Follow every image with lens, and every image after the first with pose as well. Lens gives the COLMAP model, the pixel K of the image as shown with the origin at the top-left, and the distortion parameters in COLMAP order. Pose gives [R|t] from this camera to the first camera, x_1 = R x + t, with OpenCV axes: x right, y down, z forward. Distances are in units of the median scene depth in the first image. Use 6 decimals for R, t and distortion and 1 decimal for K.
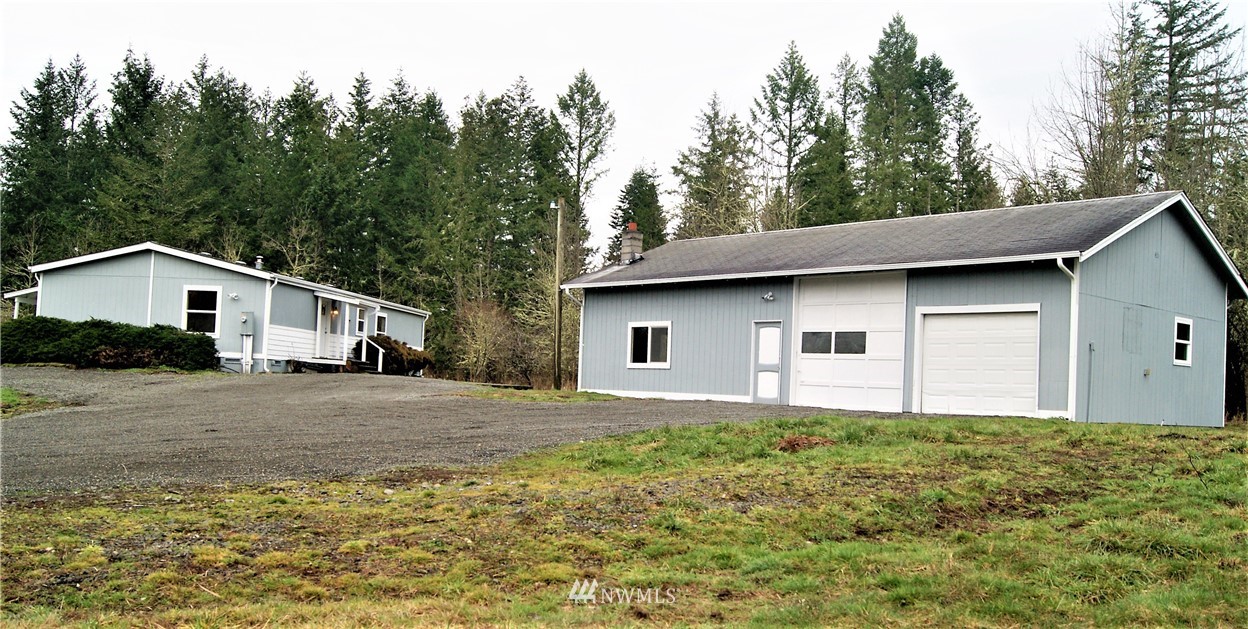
lens RADIAL K [[1178.1, 0, 624.0], [0, 1178.1, 314.5], [0, 0, 1]] dist [-0.002041, -0.144728]
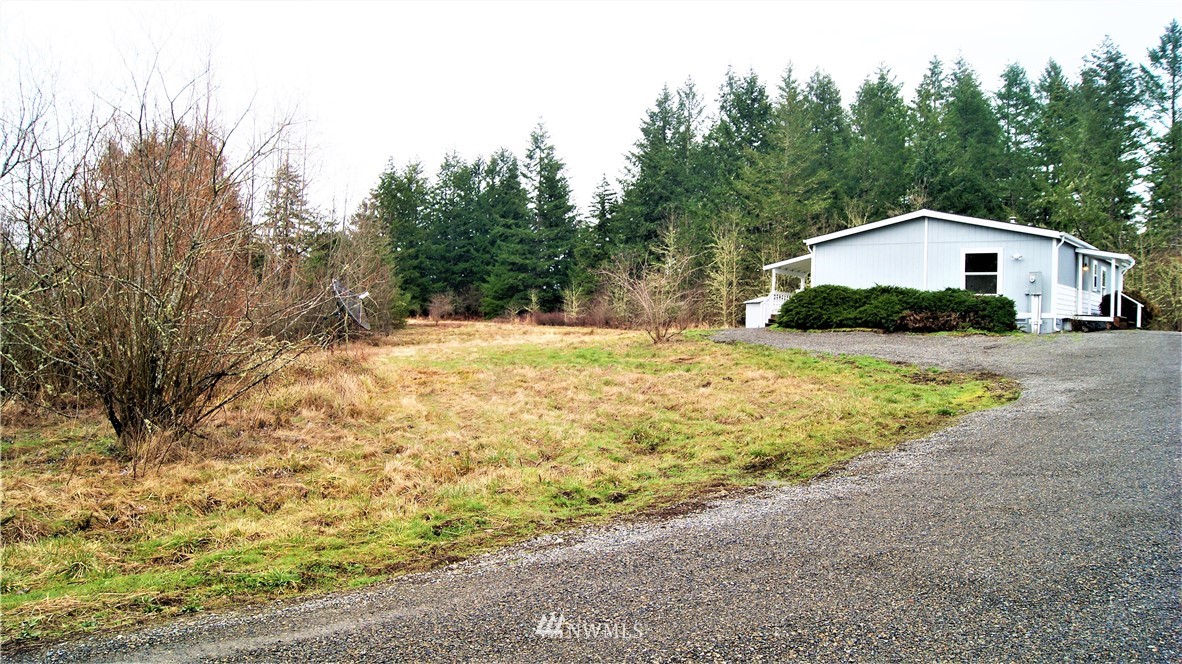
lens RADIAL K [[959.0, 0, 591.0], [0, 959.0, 332.0], [0, 0, 1]] dist [-0.064441, 0.000893]
pose [[0.878036, -0.019646, -0.478192, -0.243496], [0.048895, 0.997611, 0.048794, -0.007844], [0.476091, -0.066224, 0.876899, 0.104980]]
